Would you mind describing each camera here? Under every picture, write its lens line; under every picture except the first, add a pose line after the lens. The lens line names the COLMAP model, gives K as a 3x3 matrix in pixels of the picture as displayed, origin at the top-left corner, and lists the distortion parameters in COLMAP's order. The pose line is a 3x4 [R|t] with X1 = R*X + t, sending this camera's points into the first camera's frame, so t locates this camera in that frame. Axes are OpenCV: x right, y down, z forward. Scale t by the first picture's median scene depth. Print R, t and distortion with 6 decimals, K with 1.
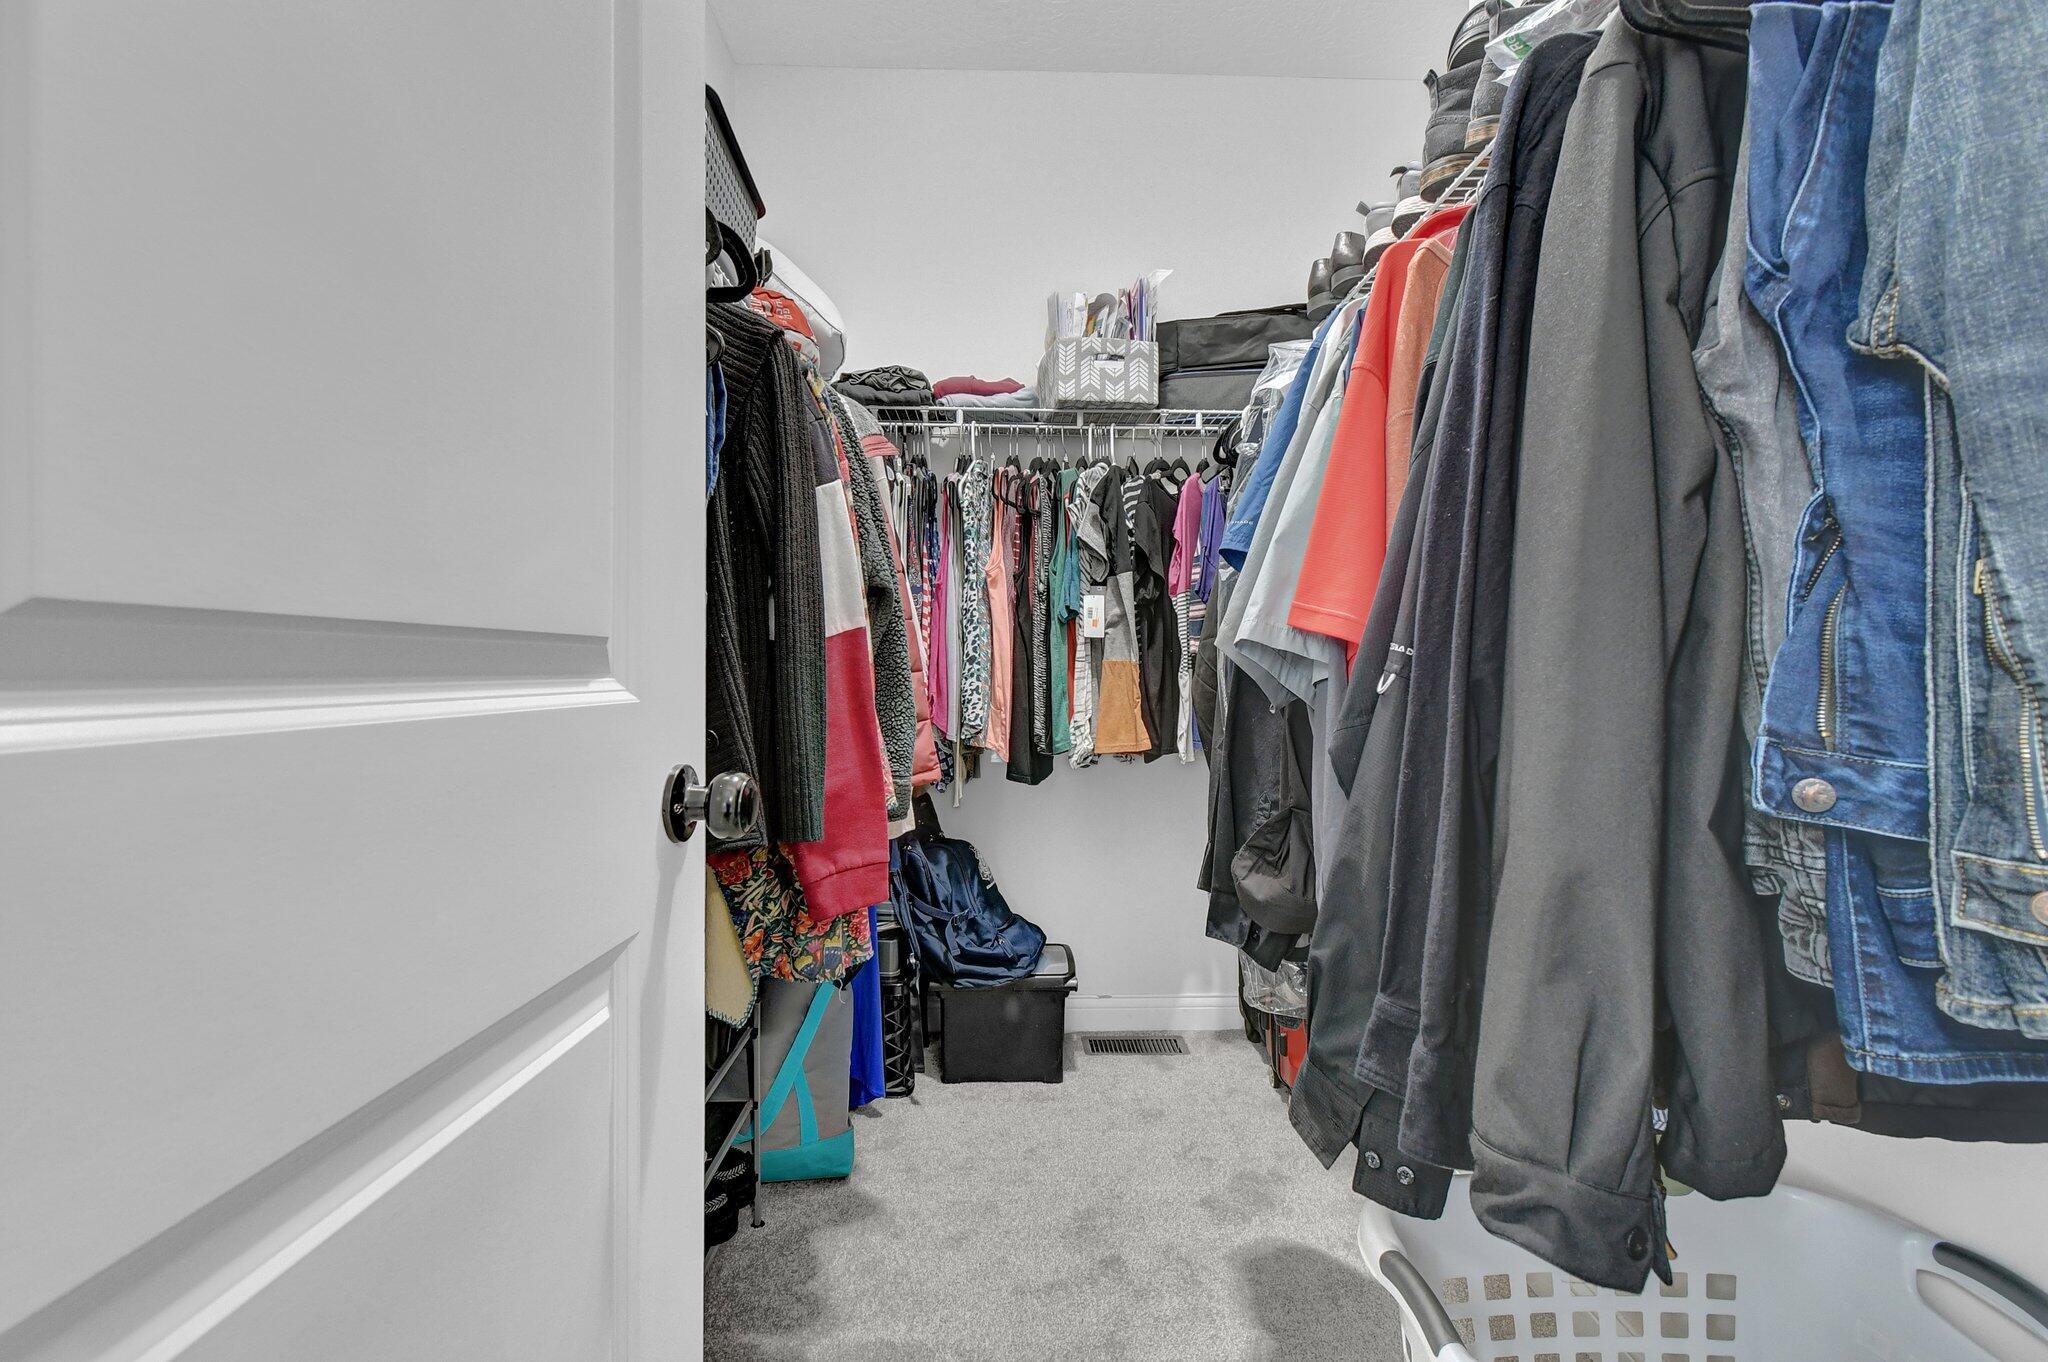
lens RADIAL K [[902.3, 0, 1023.6], [0, 902.3, 676.9], [0, 0, 1]] dist [0.002485, 0.000194]
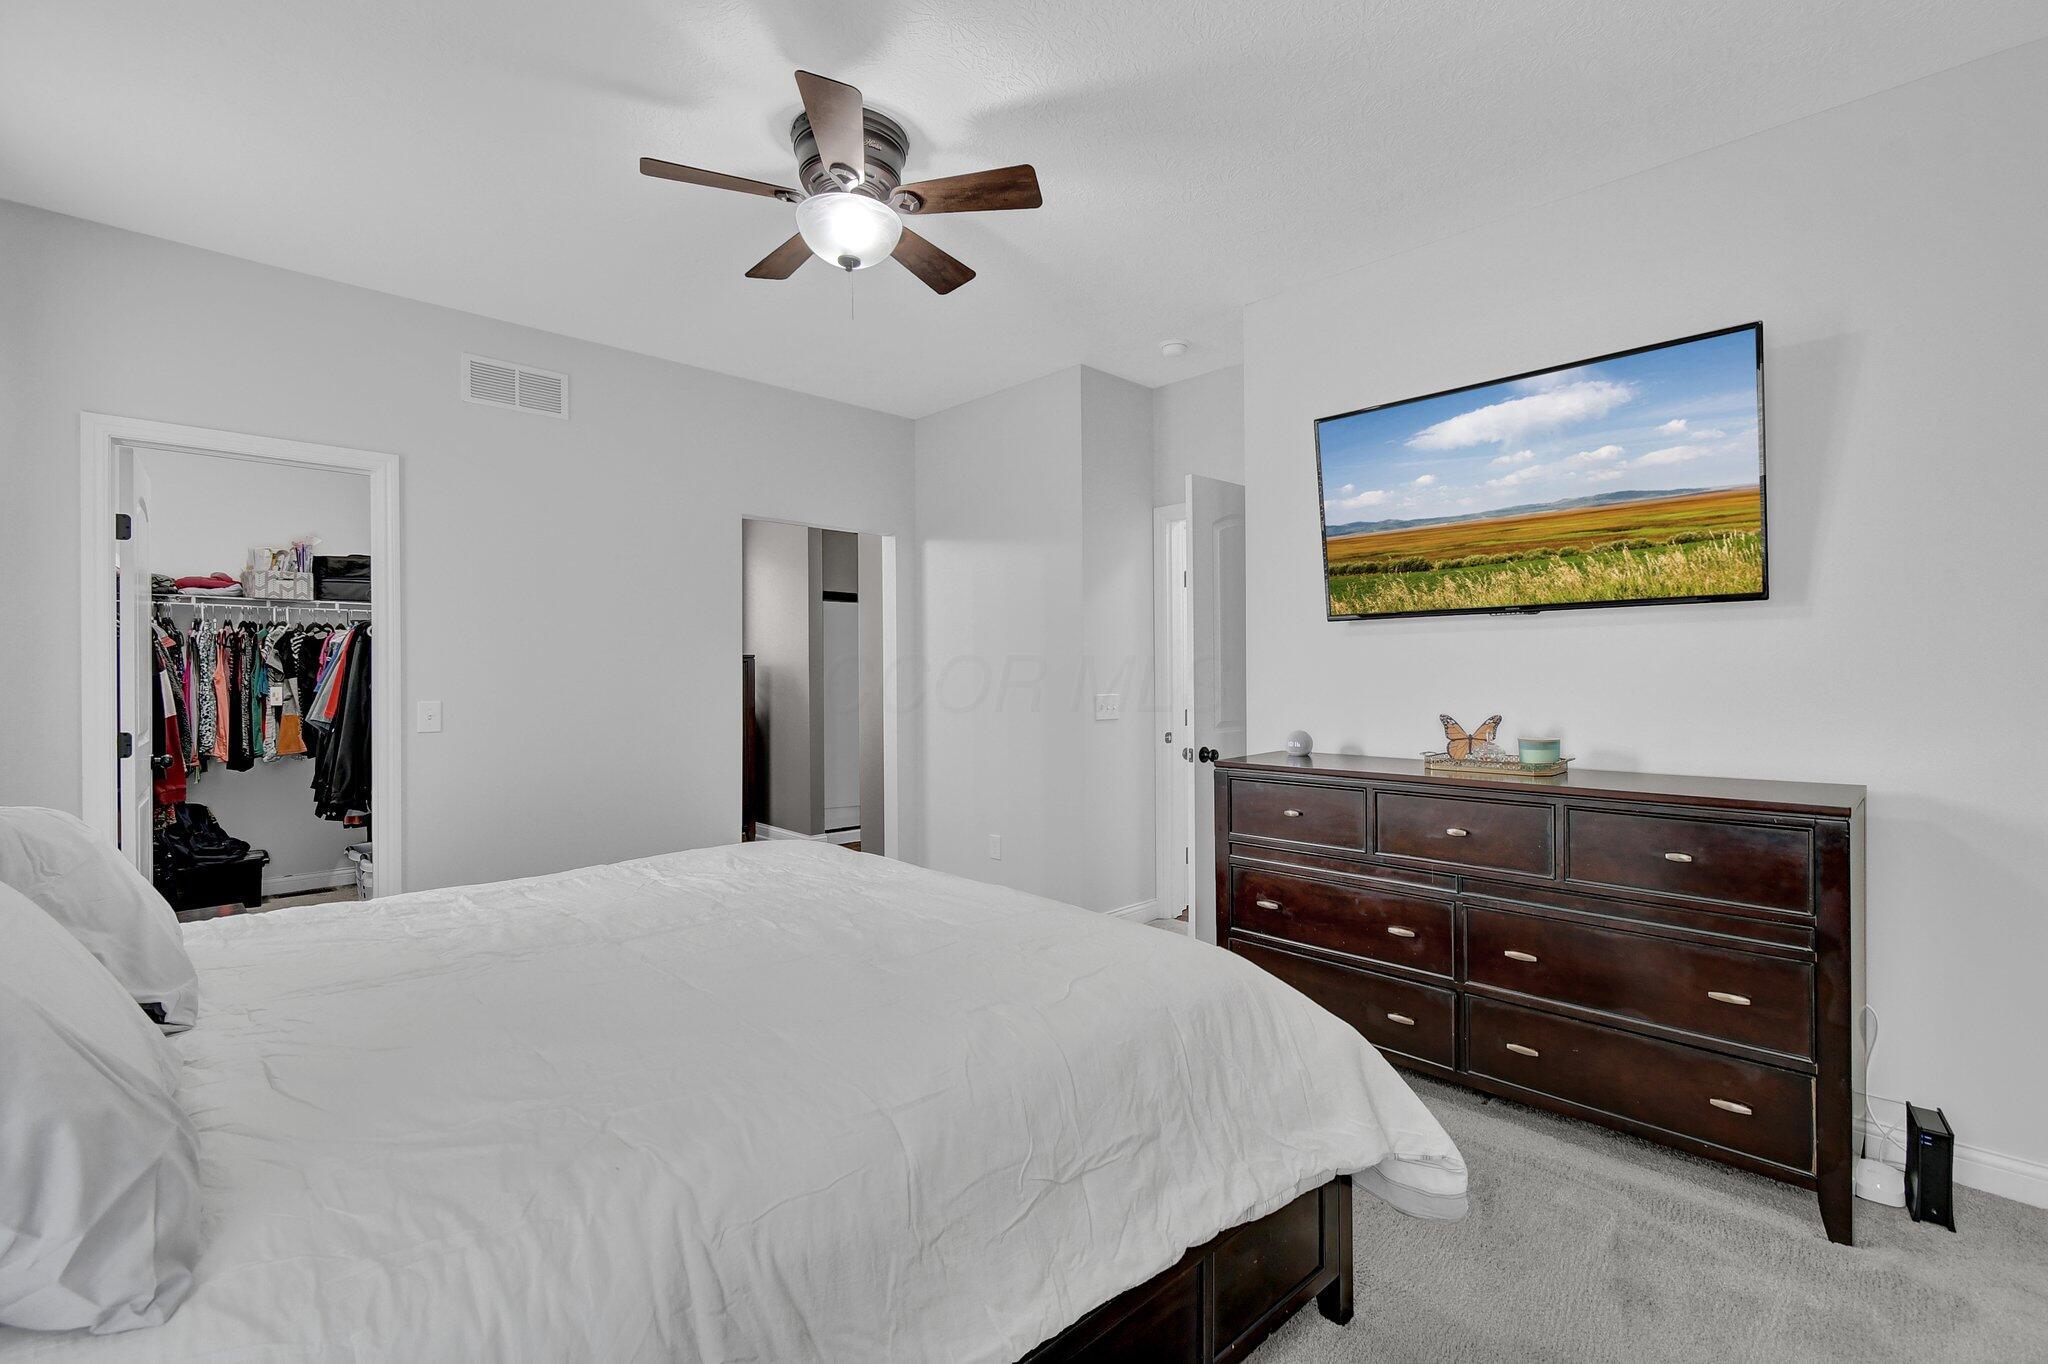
lens RADIAL K [[902.3, 0, 1030.4], [0, 902.3, 682.0], [0, 0, 1]] dist [0.002485, 0.000194]
pose [[0.735927, -0.007497, 0.677020, -0.067654], [0.009850, 0.999951, 0.000366, -0.084271], [-0.676990, 0.006399, 0.735965, -1.996989]]
